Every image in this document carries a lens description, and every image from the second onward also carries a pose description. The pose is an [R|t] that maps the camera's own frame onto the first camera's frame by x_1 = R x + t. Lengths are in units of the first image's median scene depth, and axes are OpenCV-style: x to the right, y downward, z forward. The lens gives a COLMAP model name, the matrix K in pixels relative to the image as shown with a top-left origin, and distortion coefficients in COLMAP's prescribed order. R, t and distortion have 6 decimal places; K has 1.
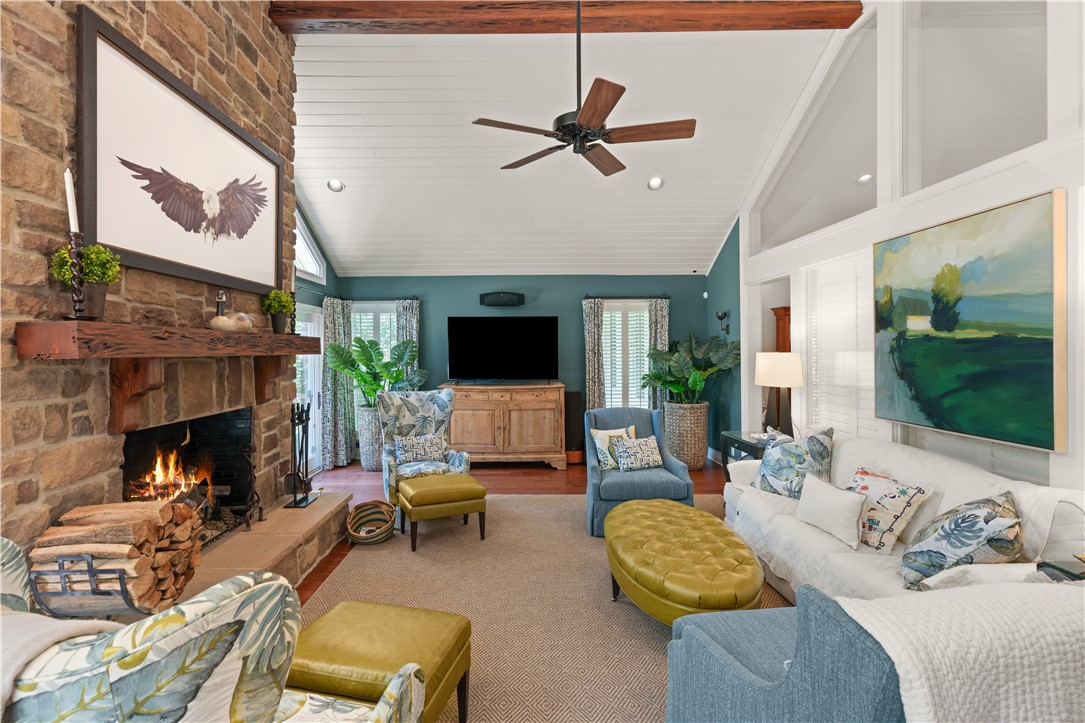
lens RADIAL K [[526.3, 0, 522.6], [0, 526.3, 352.0], [0, 0, 1]] dist [0.003851, -0.001320]
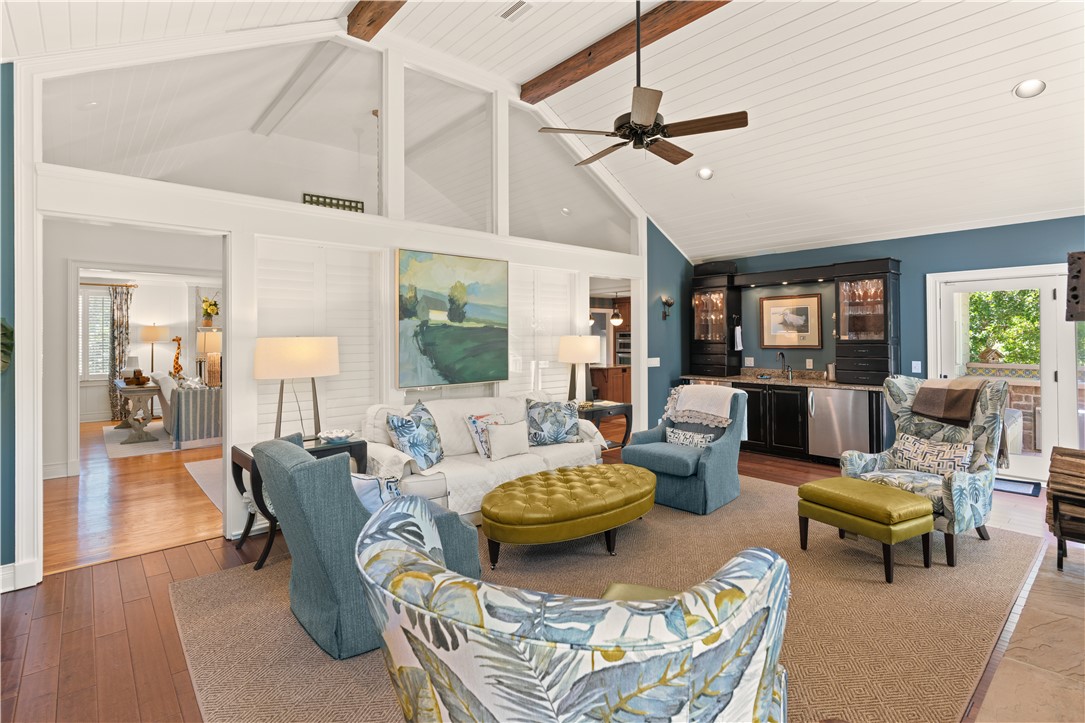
lens RADIAL K [[526.3, 0, 532.8], [0, 526.3, 330.2], [0, 0, 1]] dist [0.003851, -0.001320]
pose [[-0.655391, 0.021199, 0.754992, -0.553936], [0.015366, 0.999773, -0.014733, 0.011833], [-0.755133, 0.001945, -0.655568, 1.833002]]
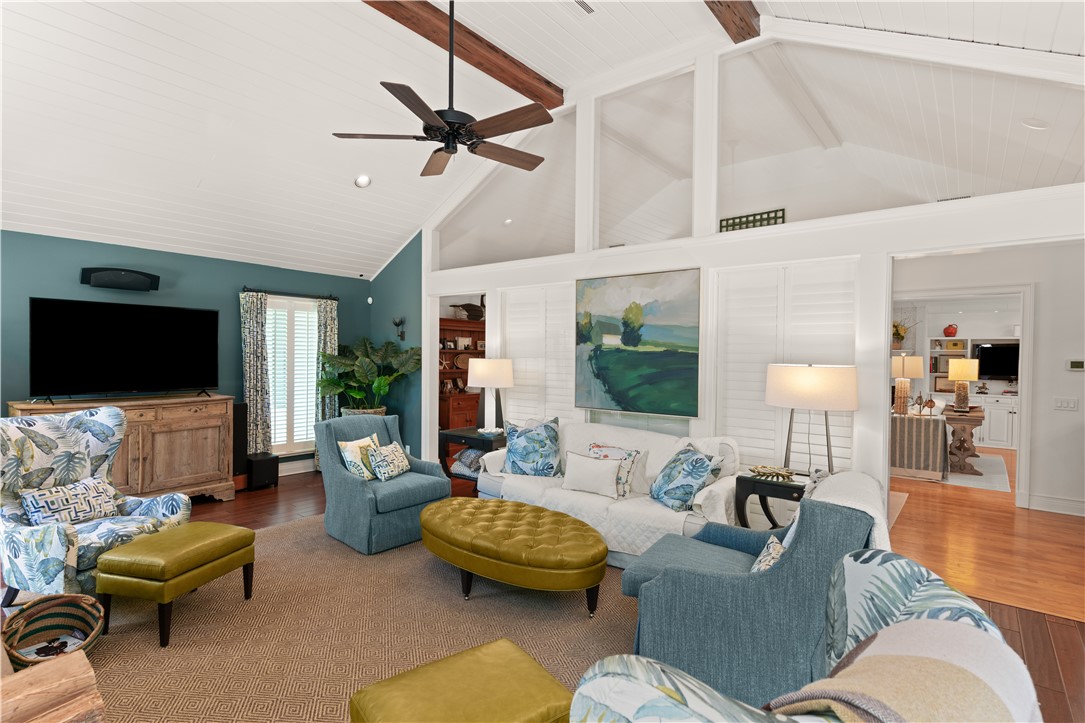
lens RADIAL K [[526.3, 0, 547.8], [0, 526.3, 364.1], [0, 0, 1]] dist [0.003851, -0.001320]
pose [[0.628884, 0.000588, 0.777499, -0.511027], [-0.012201, 0.999884, 0.009113, 0.001101], [-0.777403, -0.015217, 0.628819, 0.229086]]
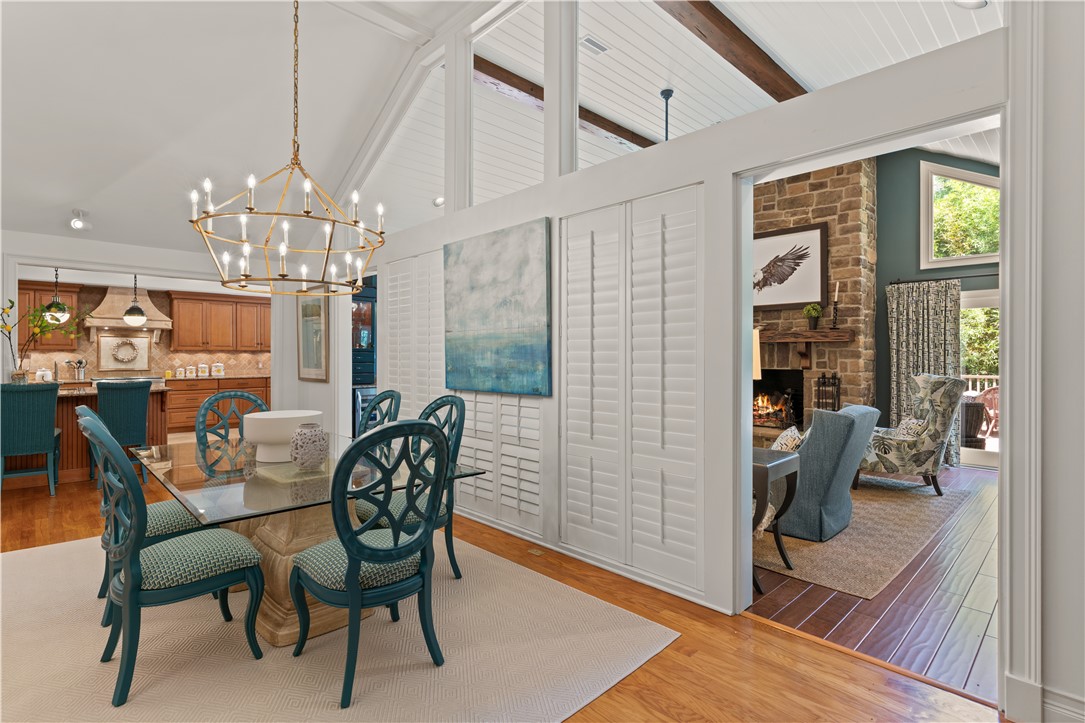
lens RADIAL K [[526.3, 0, 545.6], [0, 526.3, 357.5], [0, 0, 1]] dist [0.003851, -0.001320]
pose [[-0.715492, 0.010077, -0.698549, 1.648107], [-0.000565, 0.999887, 0.015002, 0.038704], [0.698621, 0.011128, -0.715405, 1.974332]]
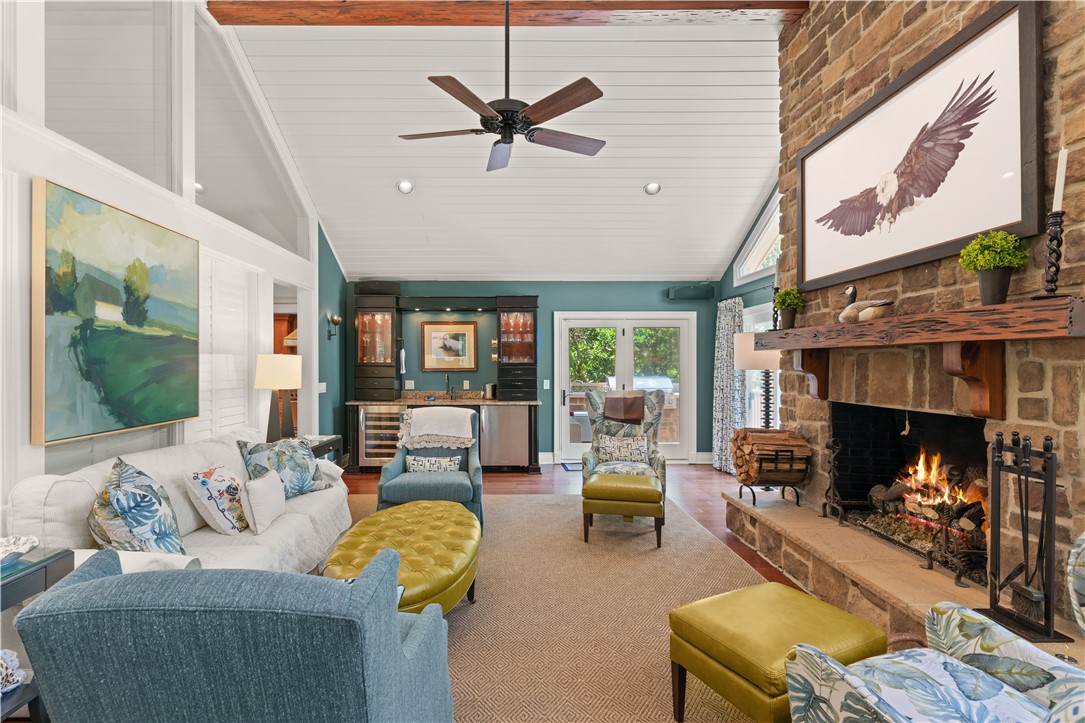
lens RADIAL K [[526.3, 0, 516.8], [0, 526.3, 366.9], [0, 0, 1]] dist [0.003851, -0.001320]
pose [[-0.999908, 0.006571, -0.011847, 0.101620], [0.006445, 0.999923, 0.010631, 0.030031], [0.011916, 0.010554, -0.999873, 1.937932]]
